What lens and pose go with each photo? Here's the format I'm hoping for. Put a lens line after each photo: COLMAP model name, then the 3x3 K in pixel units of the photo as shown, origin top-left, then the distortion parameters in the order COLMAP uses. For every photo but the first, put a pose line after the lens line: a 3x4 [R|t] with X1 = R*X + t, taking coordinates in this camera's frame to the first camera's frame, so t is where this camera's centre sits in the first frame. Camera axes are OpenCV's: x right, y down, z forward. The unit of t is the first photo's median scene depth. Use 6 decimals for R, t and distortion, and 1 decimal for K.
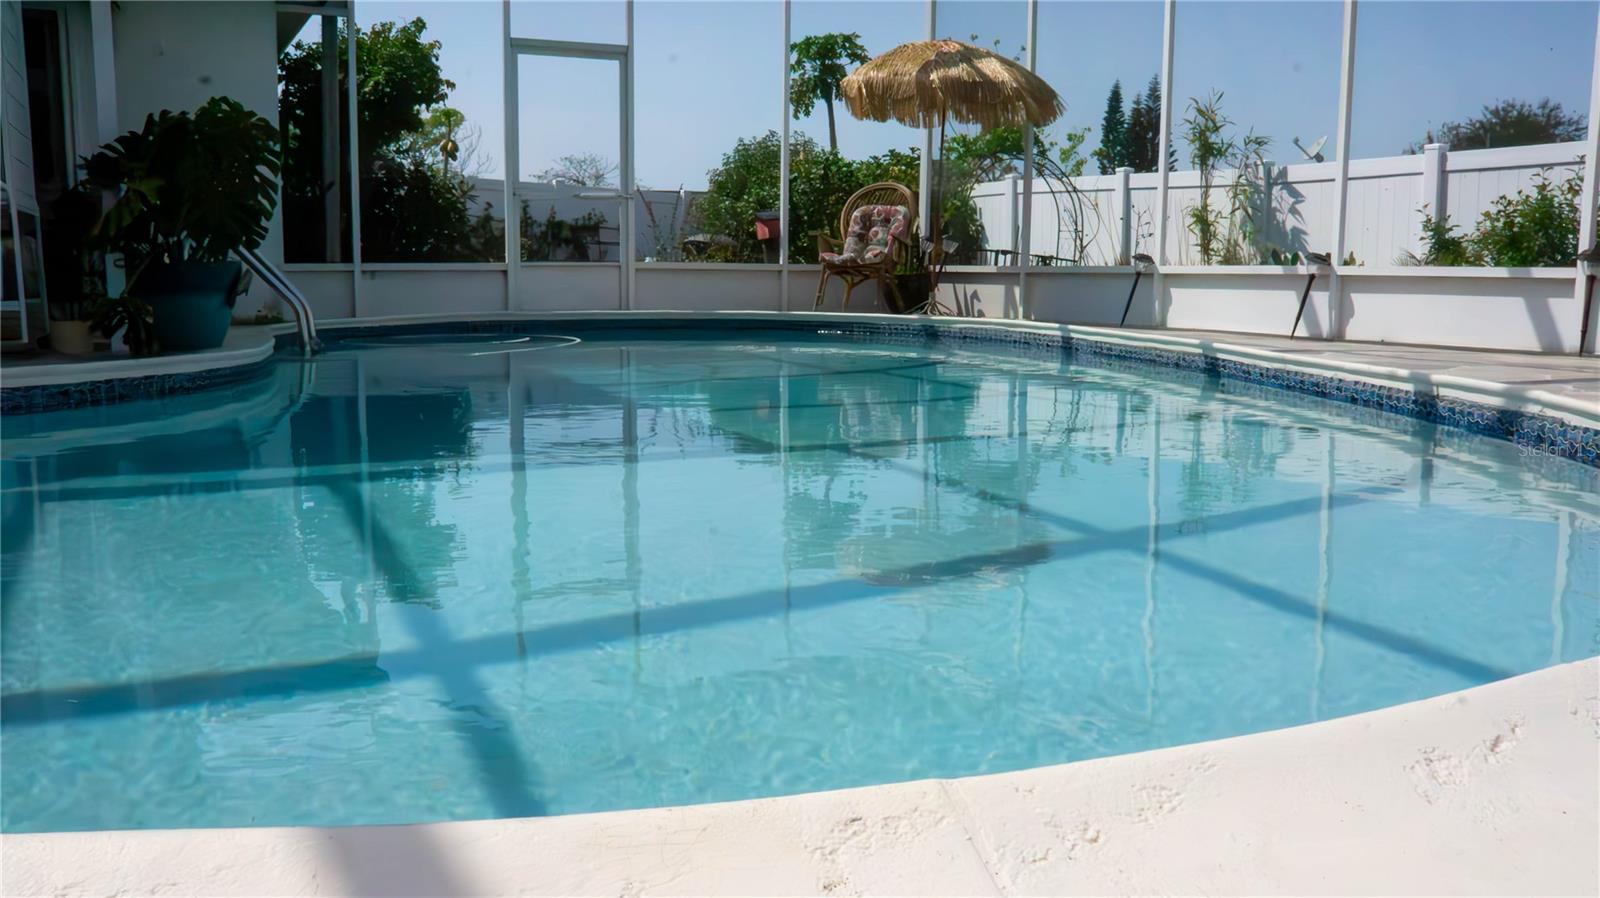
lens RADIAL K [[1371.9, 0, 800.0], [0, 1371.9, 449.0], [0, 0, 1]] dist [-0.133543, 0.136243]
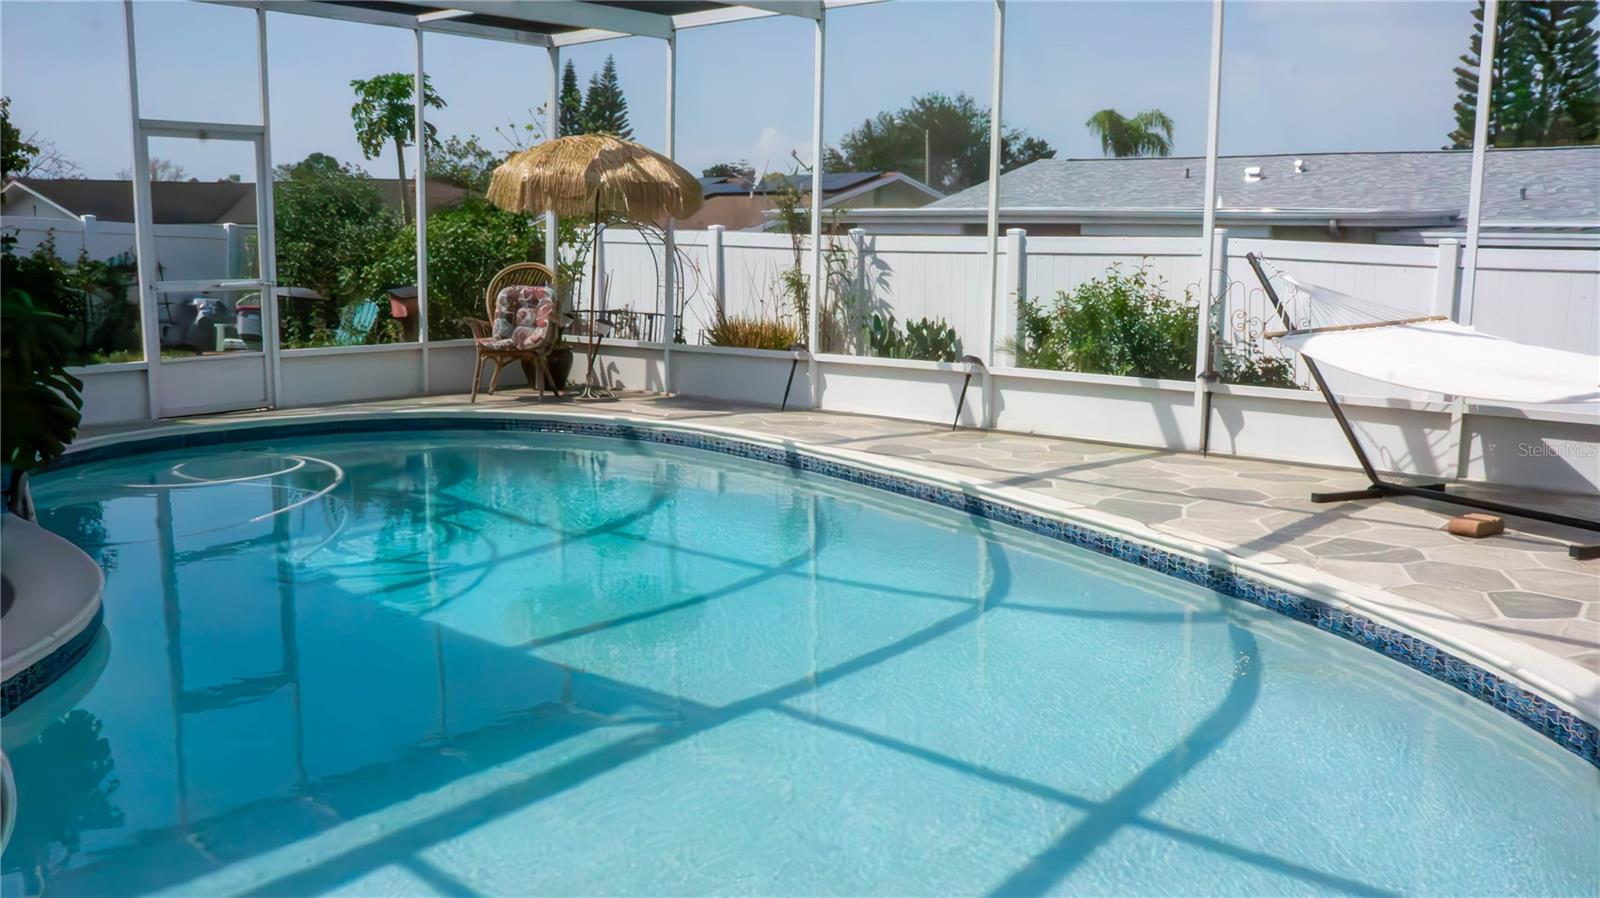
lens RADIAL K [[1371.9, 0, 800.0], [0, 1371.9, 449.0], [0, 0, 1]] dist [-0.133543, 0.136243]
pose [[0.921360, -0.058364, 0.384305, -0.173749], [0.048904, 0.998213, 0.034352, -0.094418], [-0.385623, -0.012857, 0.922567, -0.022897]]
